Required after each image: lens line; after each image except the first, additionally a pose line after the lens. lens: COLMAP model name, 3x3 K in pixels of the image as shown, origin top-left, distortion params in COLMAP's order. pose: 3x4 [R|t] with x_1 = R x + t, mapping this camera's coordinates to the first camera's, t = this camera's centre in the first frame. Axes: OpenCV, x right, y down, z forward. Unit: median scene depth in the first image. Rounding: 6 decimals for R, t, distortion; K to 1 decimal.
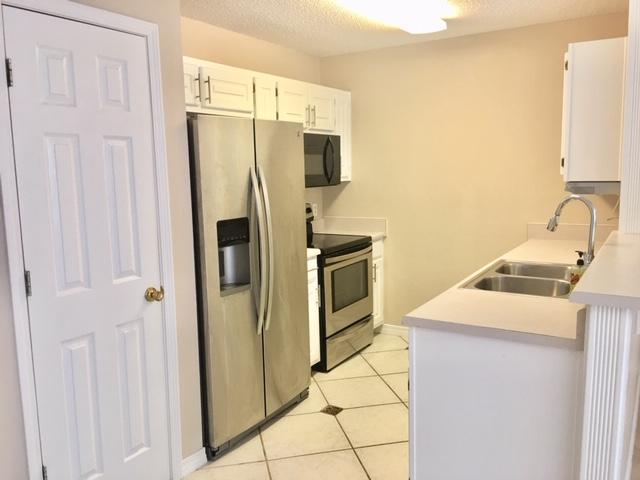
lens RADIAL K [[545.3, 0, 320.0], [0, 545.3, 240.0], [0, 0, 1]] dist [0.079472, -0.102842]
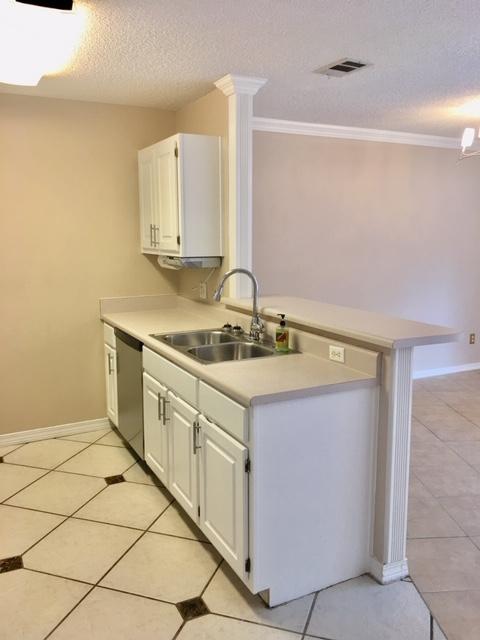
lens RADIAL K [[549.4, 0, 238.1], [0, 549.4, 316.4], [0, 0, 1]] dist [0.086544, -0.126364]
pose [[0.525177, -0.109993, 0.843855, -0.460355], [0.106737, 0.992295, 0.062913, -0.047029], [-0.844272, 0.057031, 0.532871, 0.334950]]
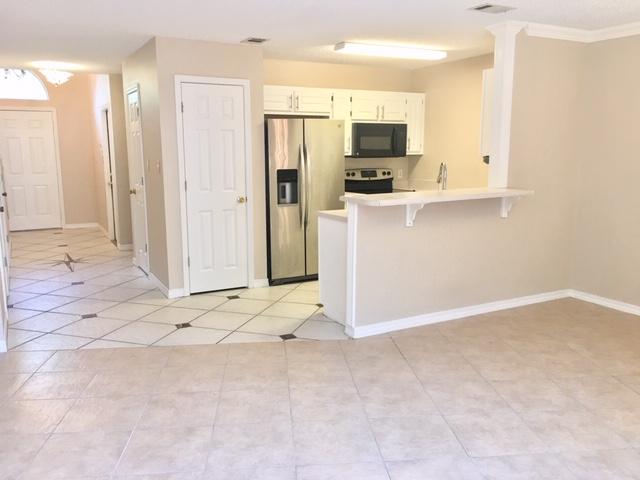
lens RADIAL K [[545.3, 0, 320.0], [0, 545.3, 240.0], [0, 0, 1]] dist [0.079472, -0.102842]
pose [[0.866474, 0.101932, -0.488706, 0.874102], [-0.081633, 0.994686, 0.062732, 0.077315], [0.492503, -0.014461, 0.870190, -0.643934]]
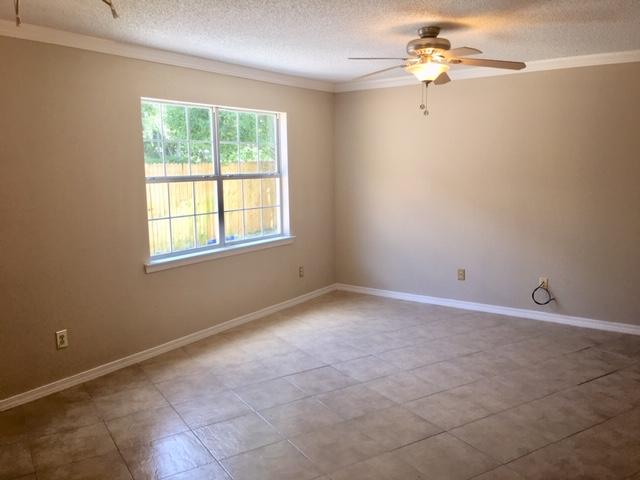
lens RADIAL K [[549.4, 0, 318.5], [0, 549.4, 240.0], [0, 0, 1]] dist [0.086544, -0.126364]
pose [[-0.997734, 0.022574, 0.063379, 0.748212], [0.038925, 0.962040, 0.270117, -0.178667], [-0.054876, 0.271972, -0.960739, 1.036113]]
